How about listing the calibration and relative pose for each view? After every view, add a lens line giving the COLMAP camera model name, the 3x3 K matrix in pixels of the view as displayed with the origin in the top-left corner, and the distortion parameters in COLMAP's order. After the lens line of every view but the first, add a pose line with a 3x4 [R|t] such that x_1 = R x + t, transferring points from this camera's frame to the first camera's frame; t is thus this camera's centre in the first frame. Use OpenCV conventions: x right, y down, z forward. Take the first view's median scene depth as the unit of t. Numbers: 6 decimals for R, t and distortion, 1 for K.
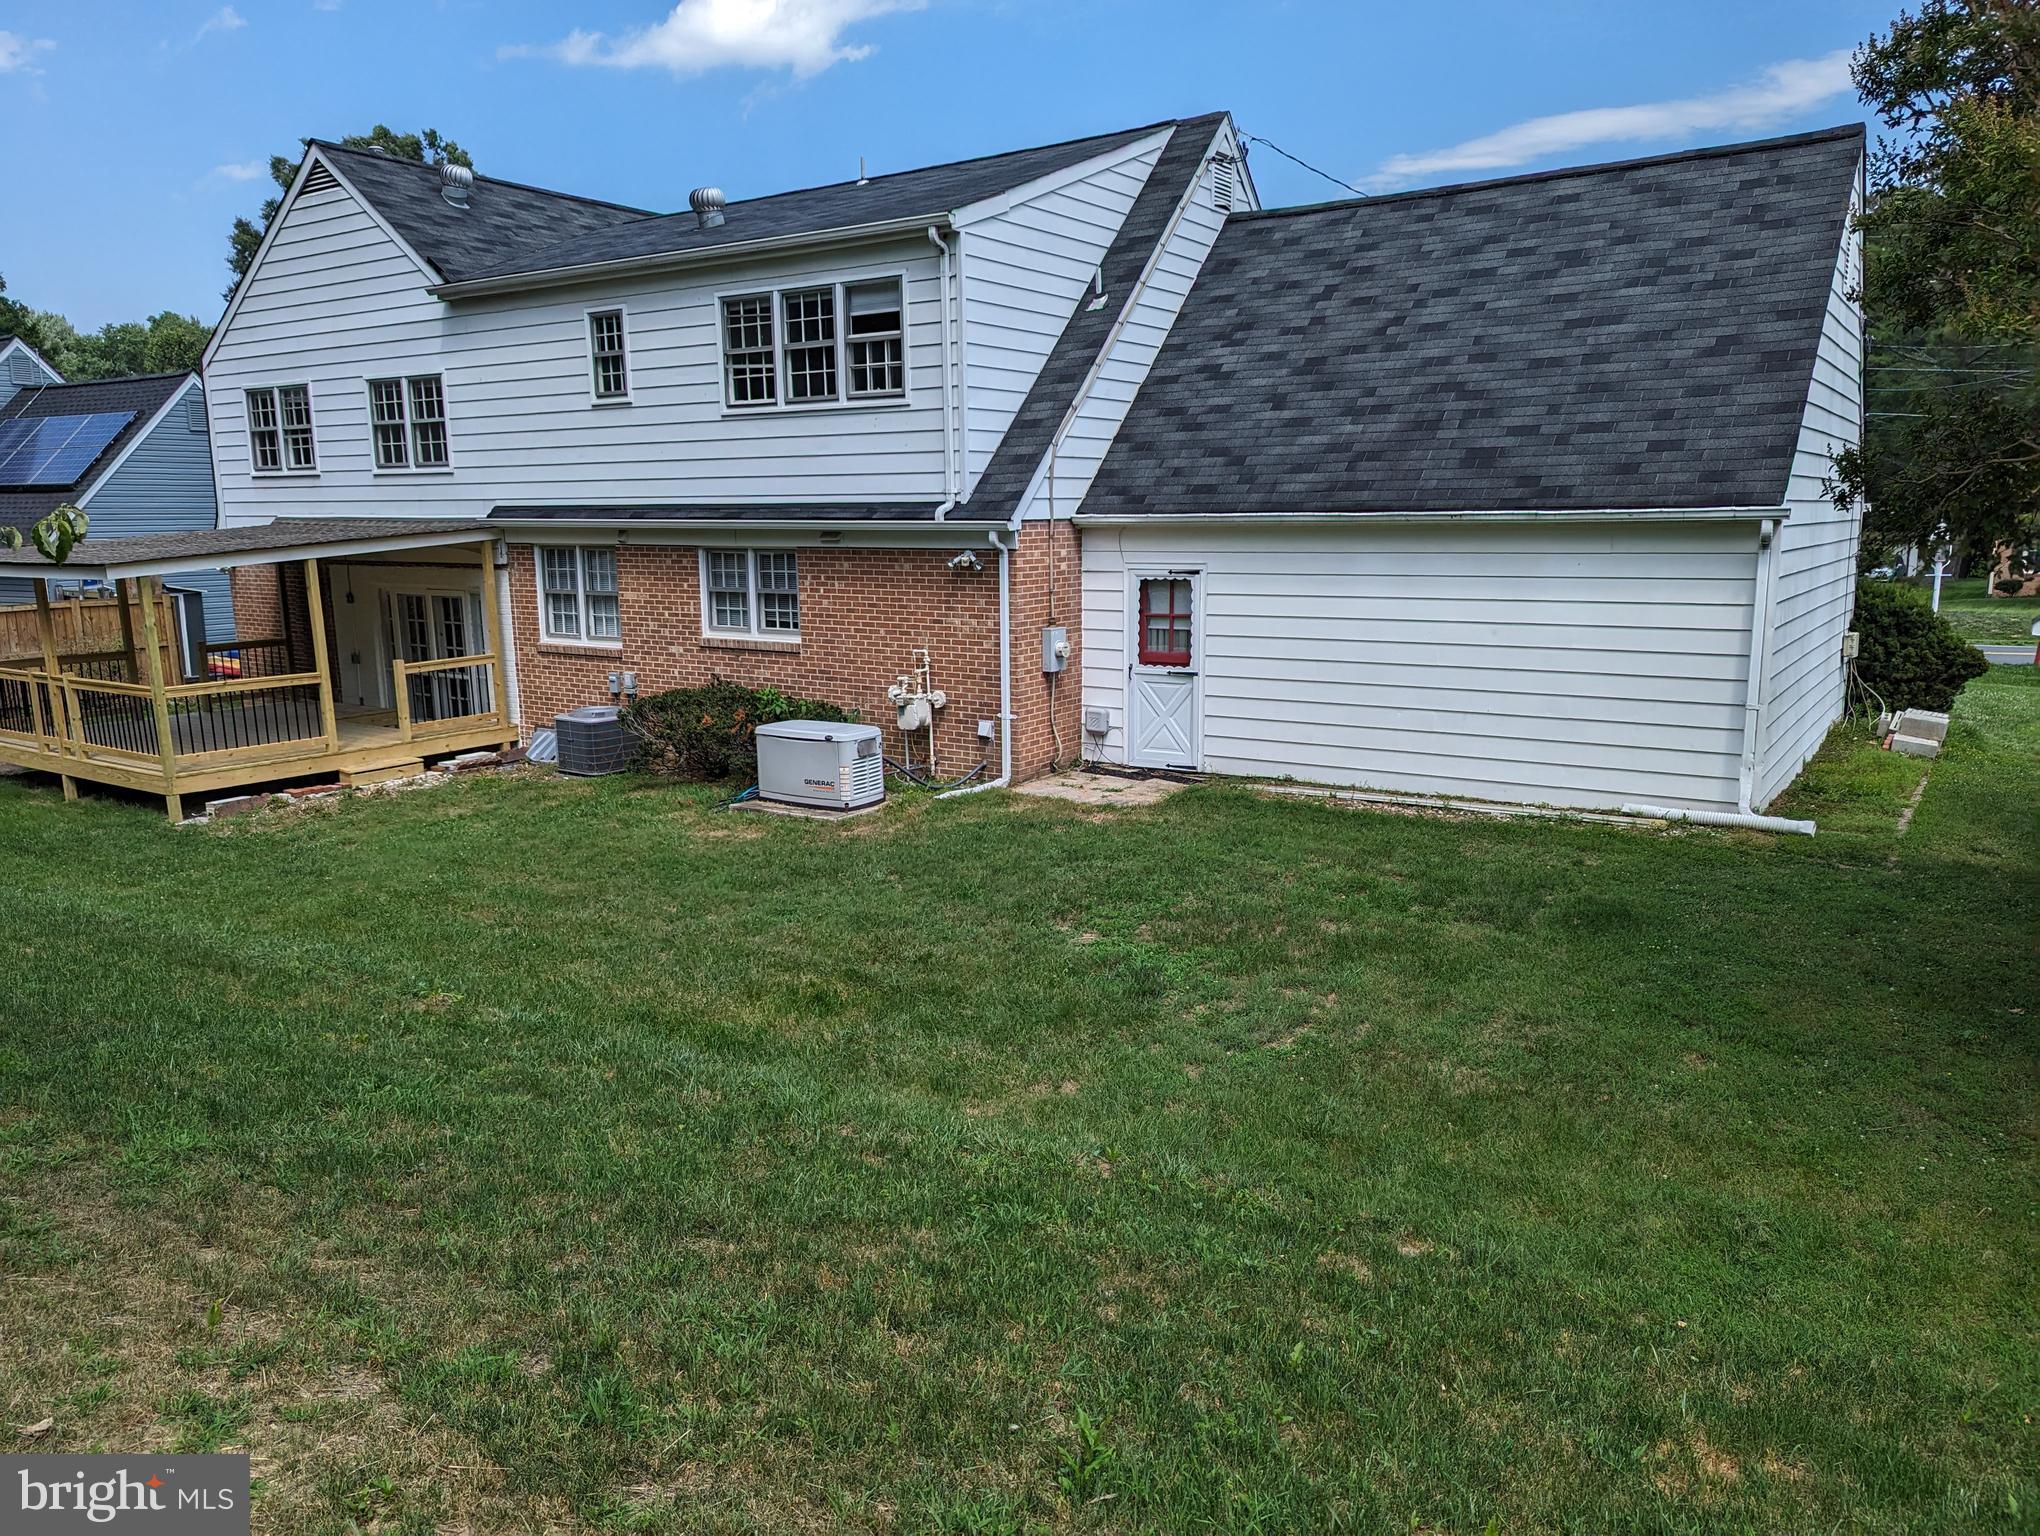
lens RADIAL K [[1444.5, 0, 1026.8], [0, 1444.5, 777.1], [0, 0, 1]] dist [0.050086, -0.019529]
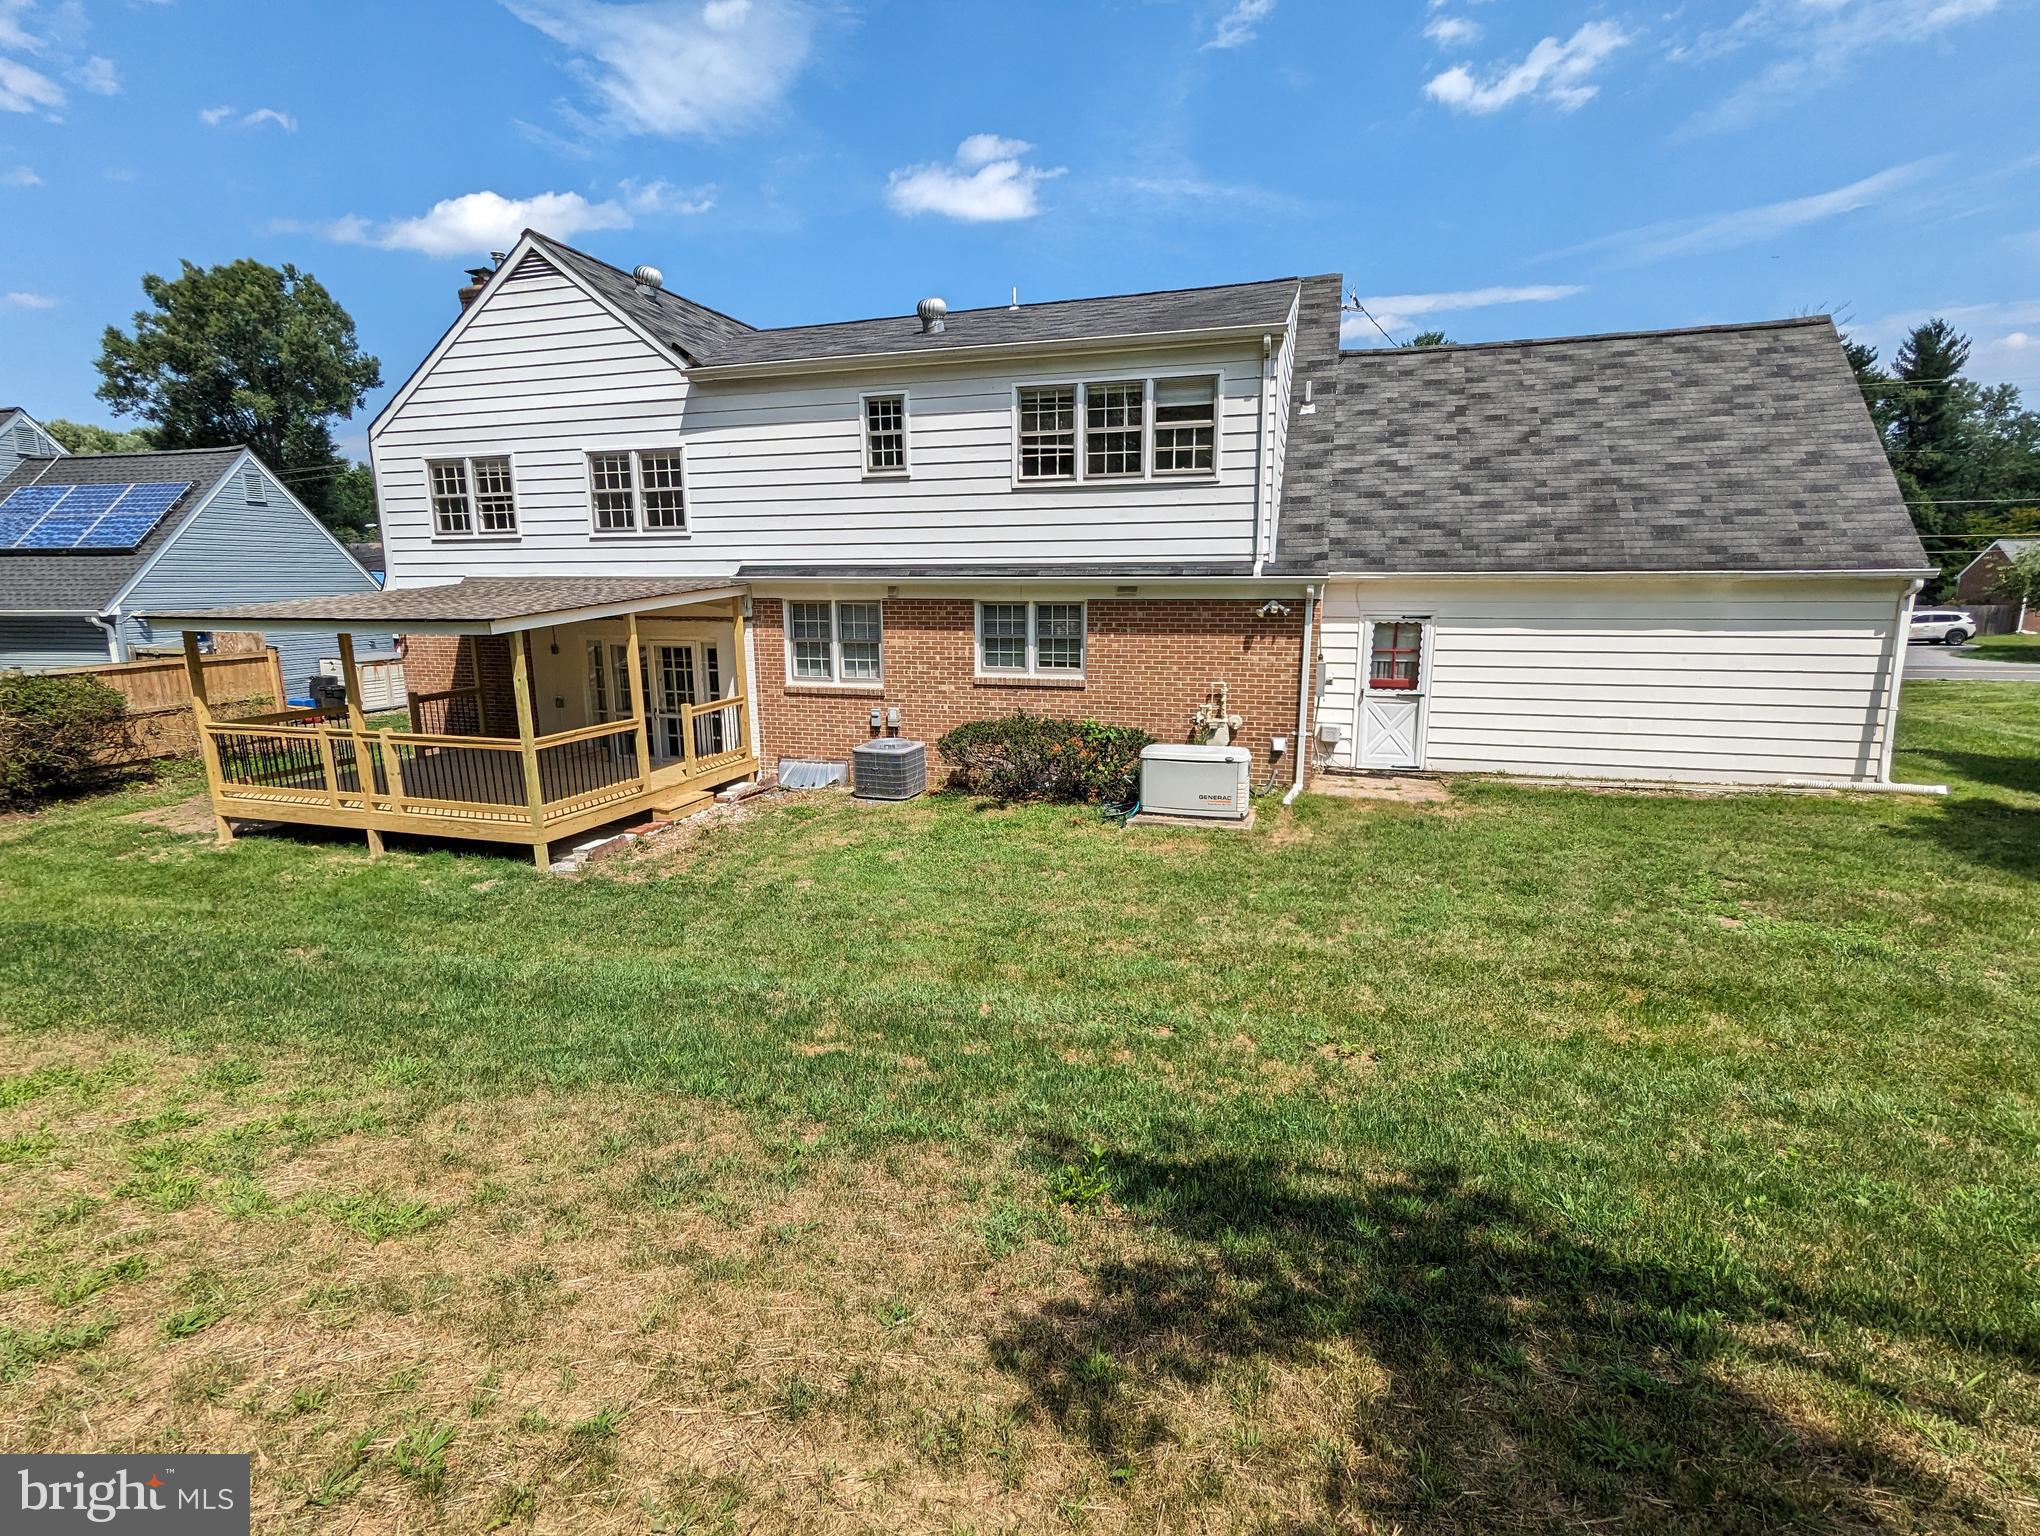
lens RADIAL K [[970.6, 0, 1014.1], [0, 970.6, 774.2], [0, 0, 1]] dist [0.003670, 0.001691]
pose [[0.954993, -0.053764, 0.291715, -0.465008], [0.049751, 0.998537, 0.021162, -0.035063], [-0.292426, -0.005696, 0.956271, 0.252020]]
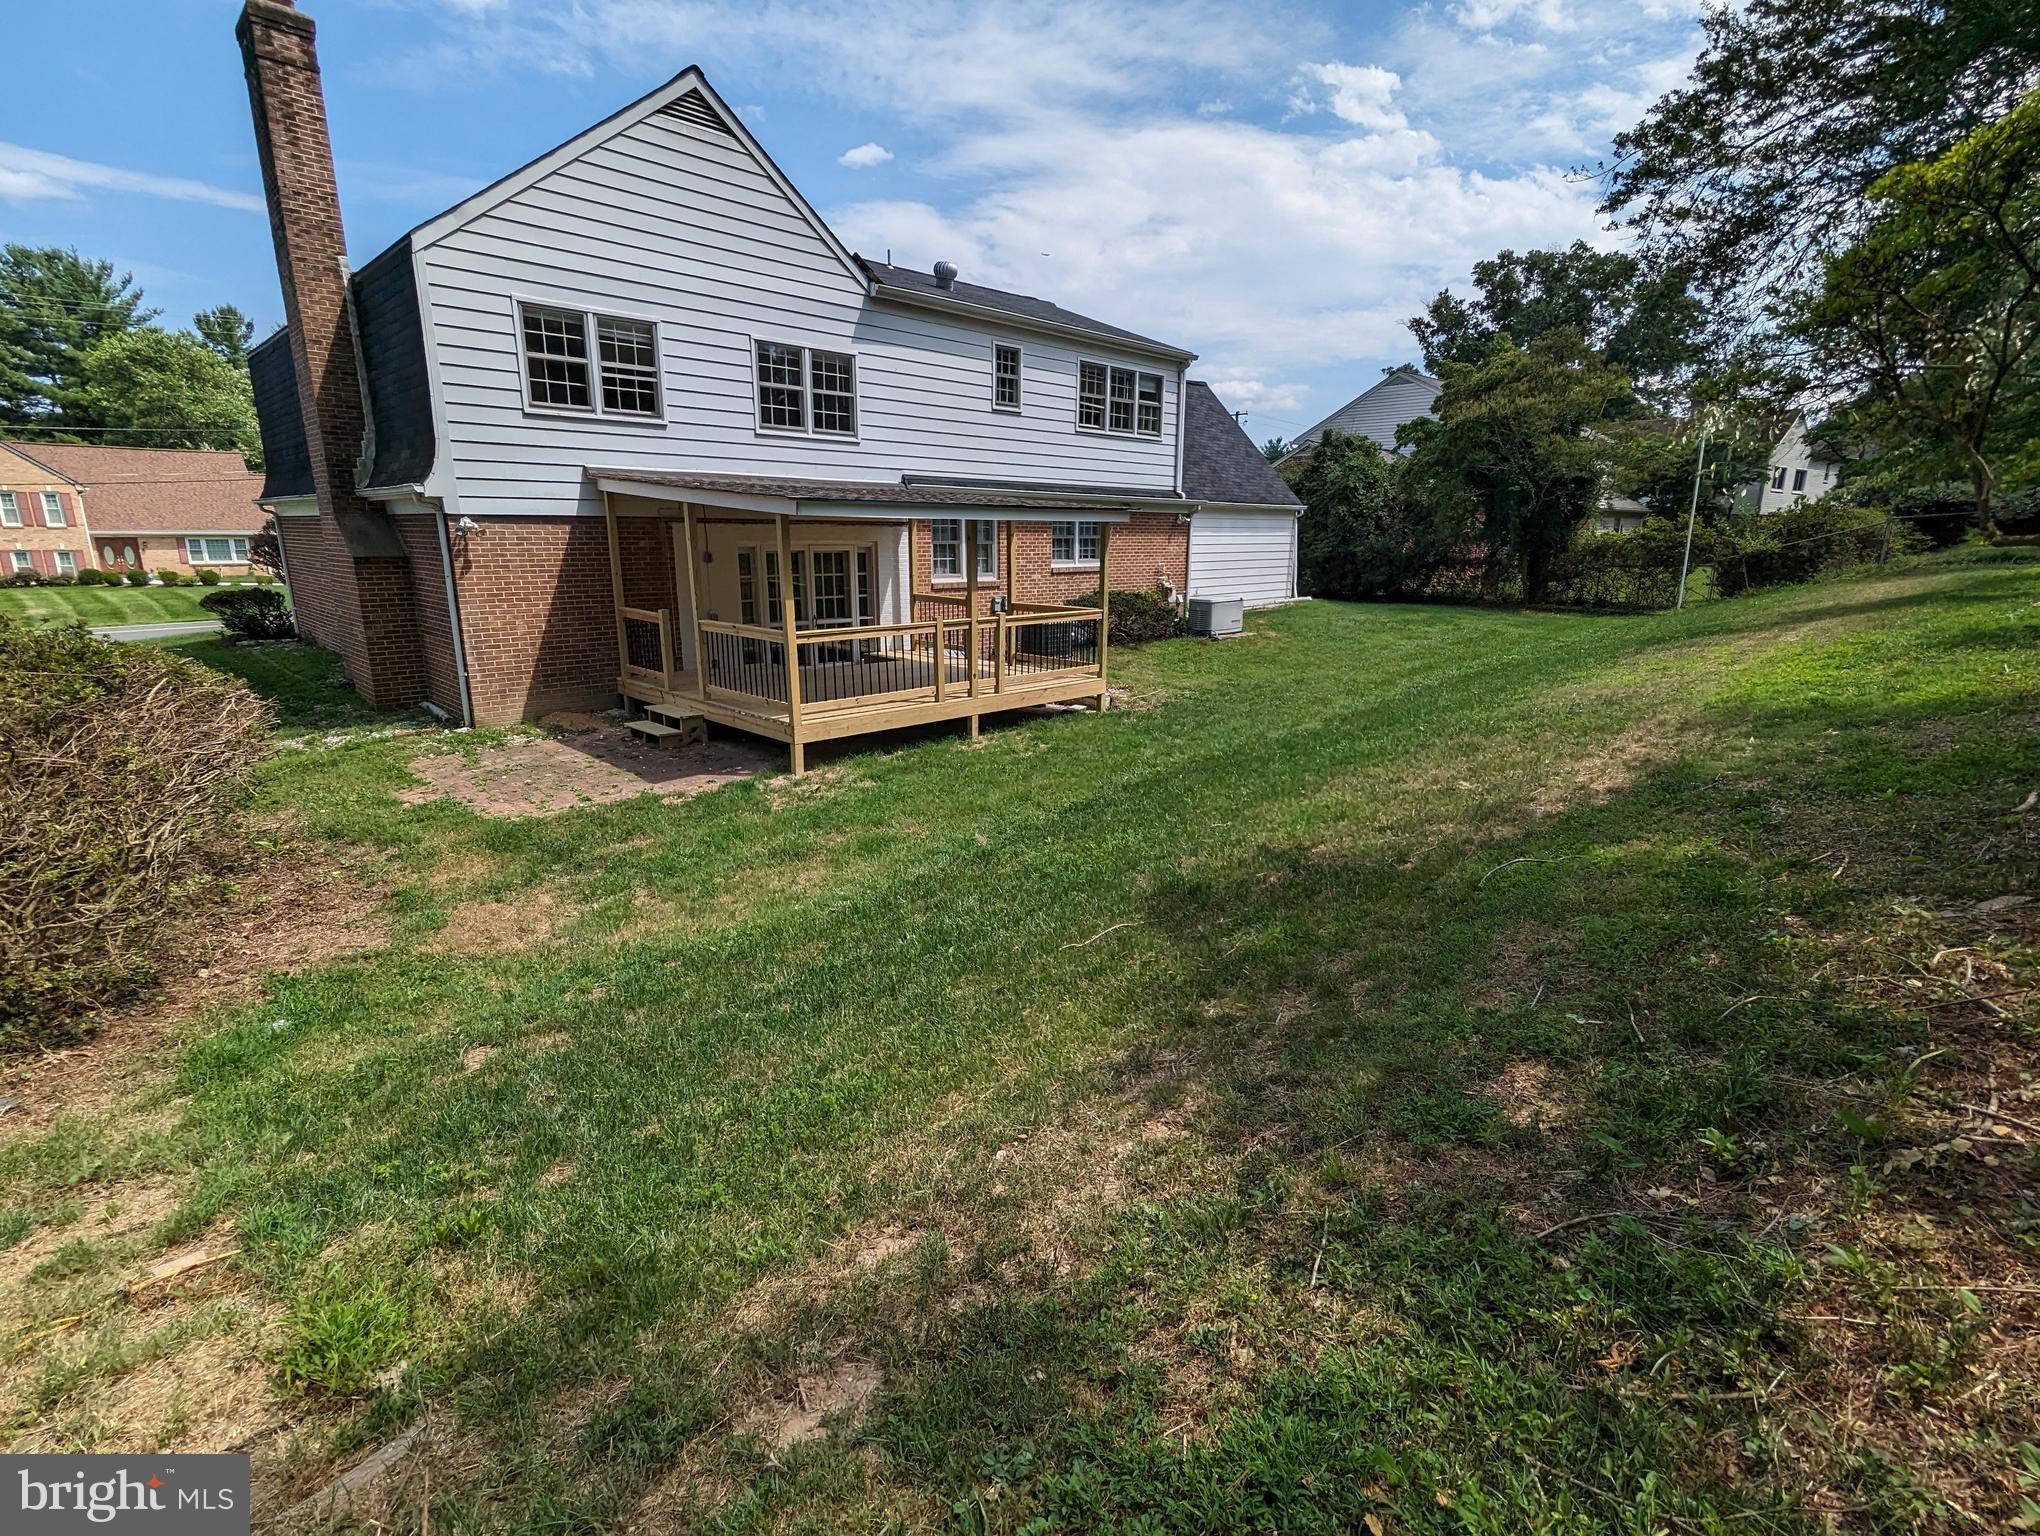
lens RADIAL K [[970.6, 0, 1022.3], [0, 970.6, 773.2], [0, 0, 1]] dist [0.003670, 0.001691]
pose [[0.191398, -0.227675, 0.954741, -1.430245], [0.166979, 0.966098, 0.196909, -0.101036], [-0.967205, 0.121734, 0.222926, 0.883703]]
